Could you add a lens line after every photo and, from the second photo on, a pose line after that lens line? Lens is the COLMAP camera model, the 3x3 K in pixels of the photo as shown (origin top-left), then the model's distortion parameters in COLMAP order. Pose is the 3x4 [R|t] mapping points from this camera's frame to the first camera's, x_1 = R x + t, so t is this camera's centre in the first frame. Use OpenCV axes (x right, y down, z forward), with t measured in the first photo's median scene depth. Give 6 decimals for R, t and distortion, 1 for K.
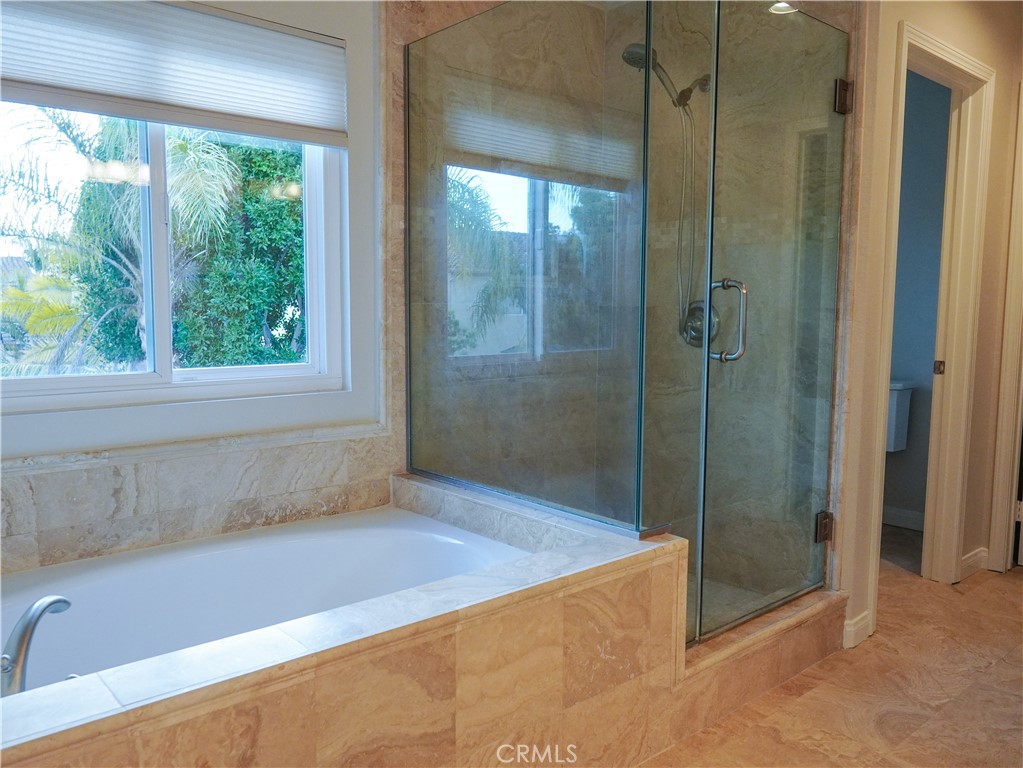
lens RADIAL K [[797.2, 0, 511.5], [0, 797.2, 383.8], [0, 0, 1]] dist [-0.013719, 0.009910]
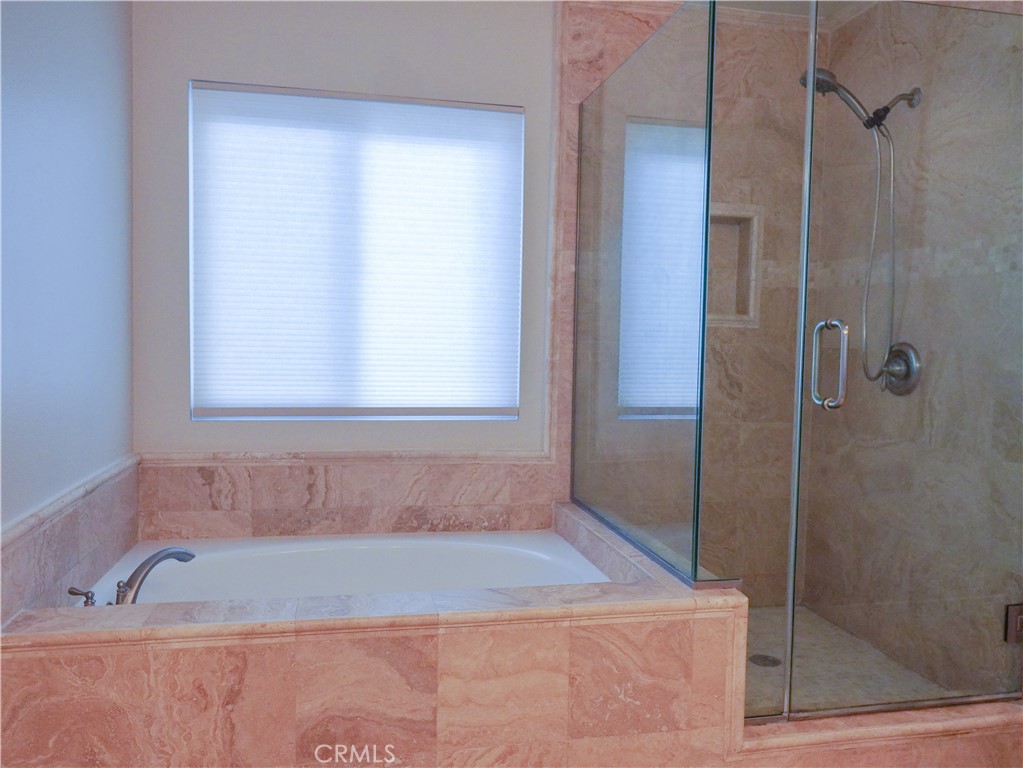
lens RADIAL K [[797.2, 0, 512.3], [0, 797.2, 383.7], [0, 0, 1]] dist [-0.013719, 0.009910]
pose [[0.872178, 0.037675, -0.487736, 0.360342], [-0.061609, 0.997551, -0.033115, -0.004589], [0.485294, 0.058931, 0.872363, 0.037937]]
